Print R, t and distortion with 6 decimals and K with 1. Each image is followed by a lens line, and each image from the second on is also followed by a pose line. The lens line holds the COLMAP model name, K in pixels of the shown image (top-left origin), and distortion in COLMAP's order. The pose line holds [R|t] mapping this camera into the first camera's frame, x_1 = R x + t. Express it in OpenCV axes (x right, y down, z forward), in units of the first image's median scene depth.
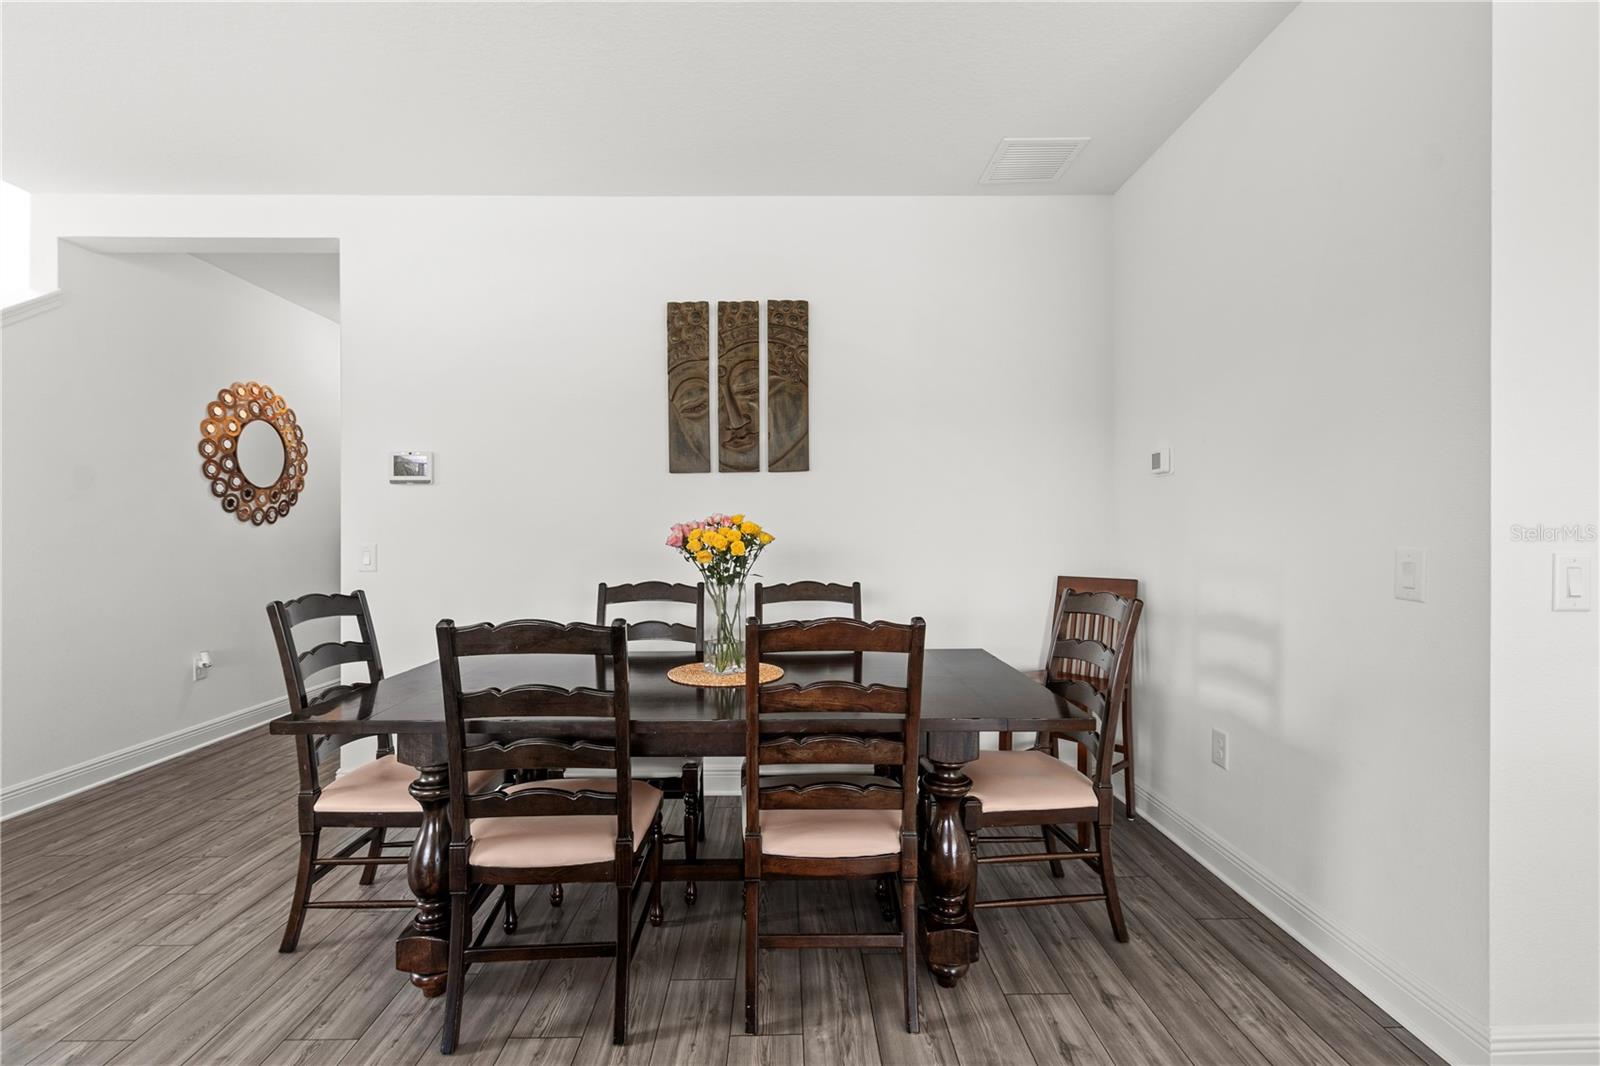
lens RADIAL K [[707.0, 0, 792.4], [0, 707.0, 532.3], [0, 0, 1]] dist [0.004082, 0.000041]
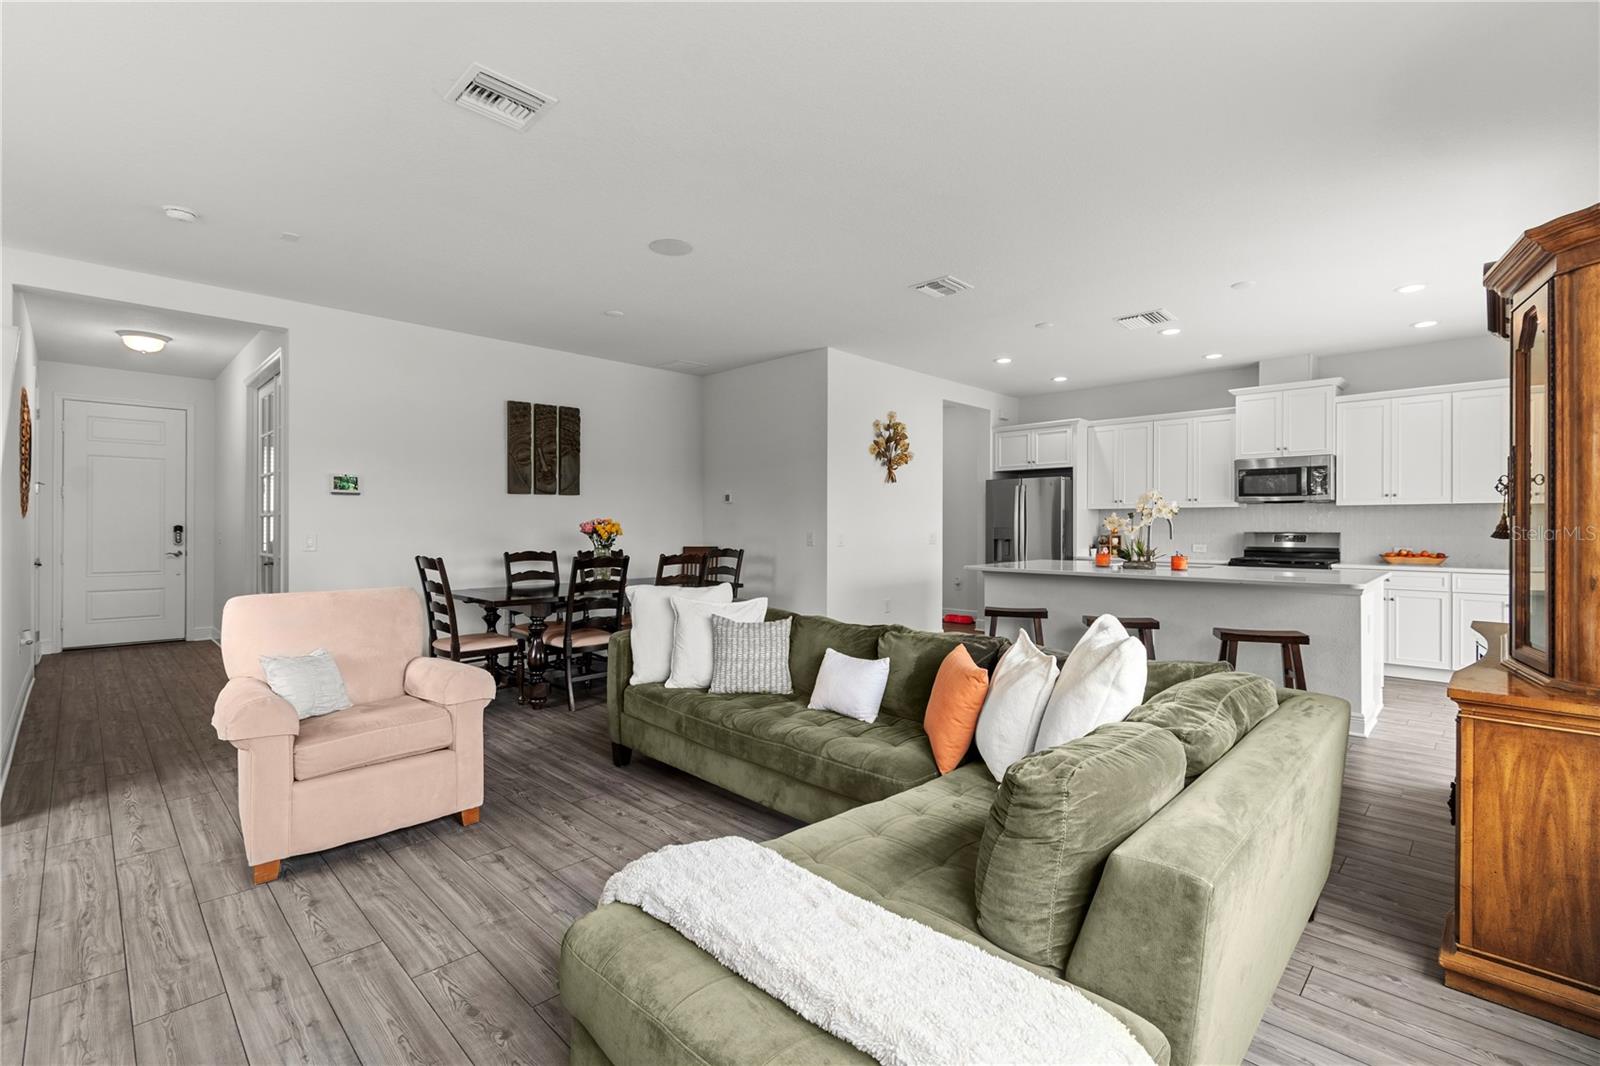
lens RADIAL K [[707.0, 0, 792.4], [0, 707.0, 532.3], [0, 0, 1]] dist [0.004082, 0.000041]
pose [[0.715802, -0.003446, 0.698295, -0.928810], [-0.002905, 0.999964, 0.007913, -0.000357], [-0.698297, -0.007692, 0.715767, -0.820811]]
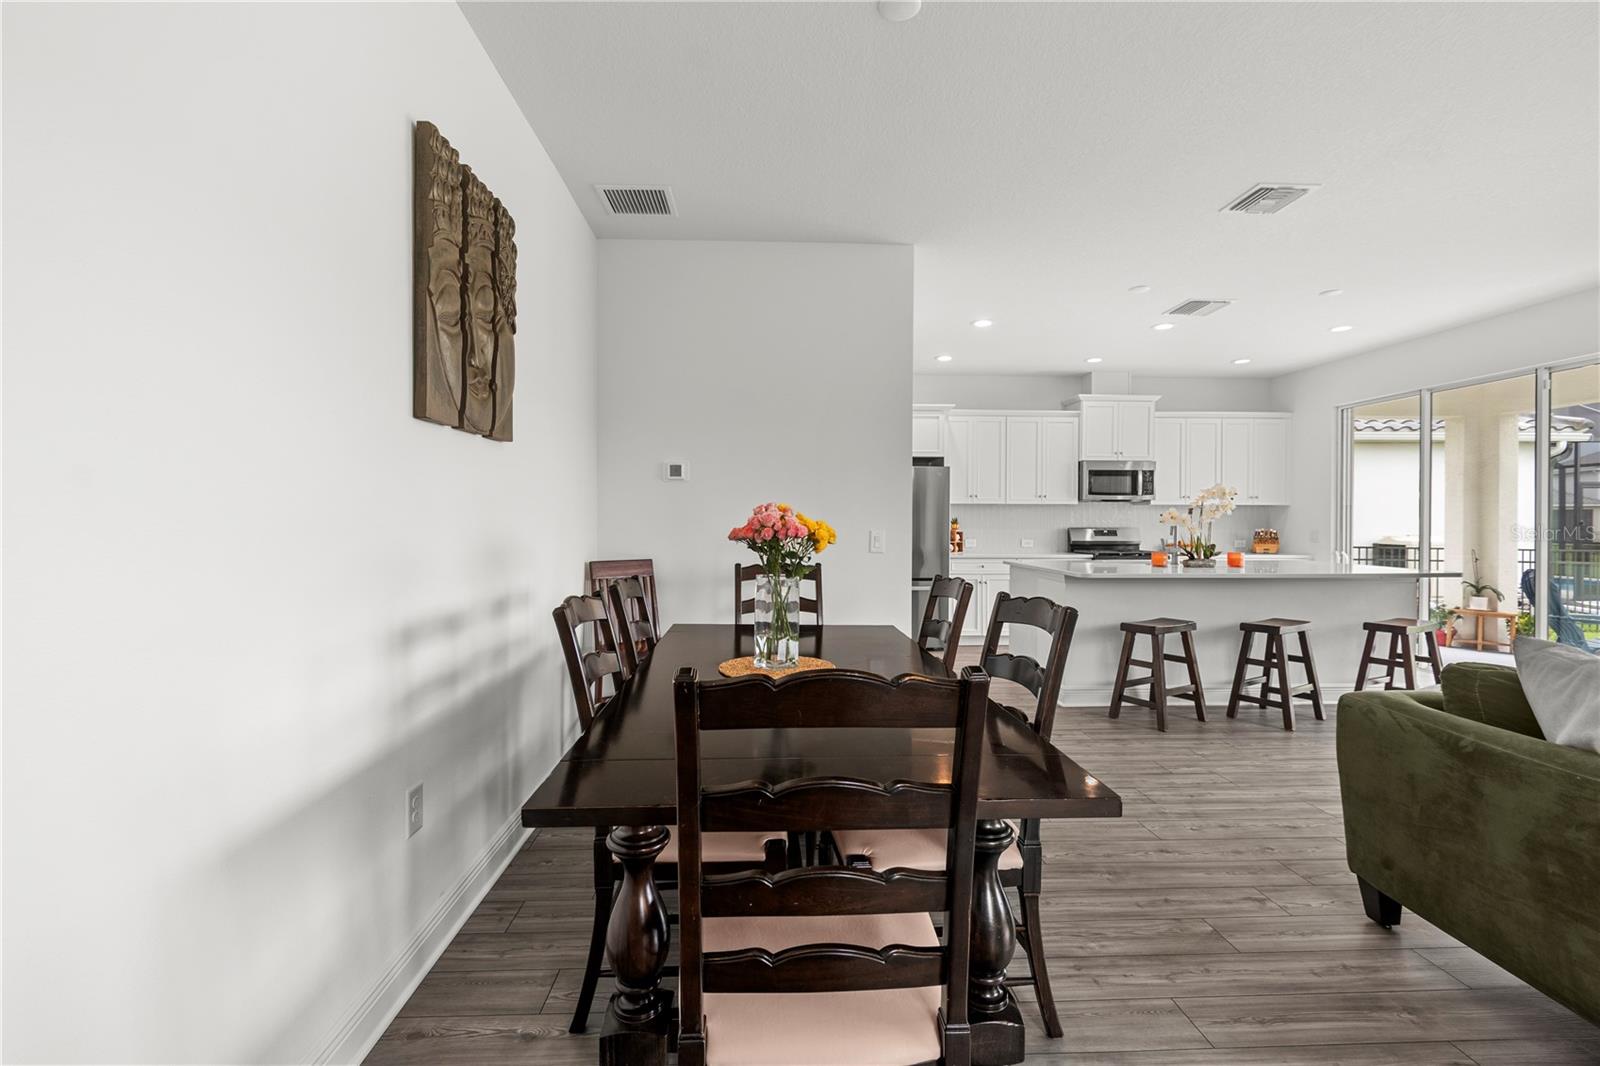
lens RADIAL K [[707.0, 0, 792.4], [0, 707.0, 532.3], [0, 0, 1]] dist [0.004082, 0.000041]
pose [[-0.029927, -0.014758, 0.999443, -0.758015], [-0.003987, 0.999885, 0.014645, -0.002463], [-0.999544, -0.003546, -0.029982, 0.724122]]
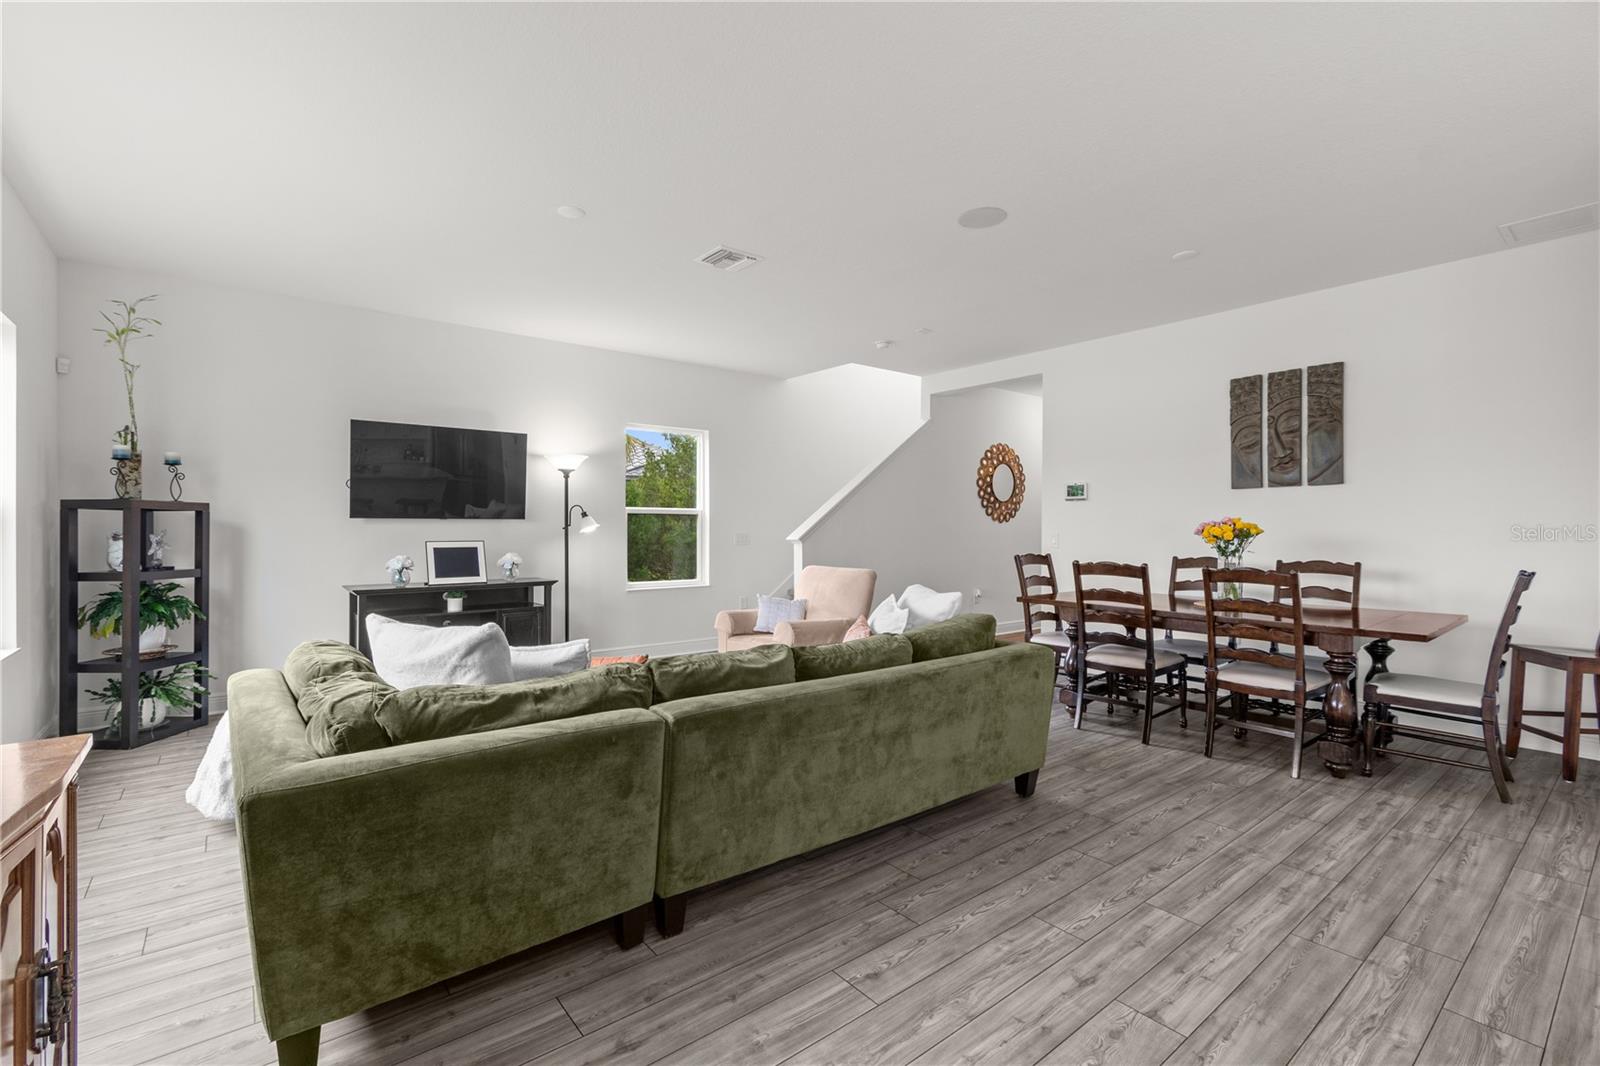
lens RADIAL K [[707.0, 0, 792.4], [0, 707.0, 532.3], [0, 0, 1]] dist [0.004082, 0.000041]
pose [[0.613752, 0.009707, -0.789439, 0.459917], [-0.003555, 0.999948, 0.009532, -0.001095], [0.789491, -0.003044, 0.613754, -0.708280]]
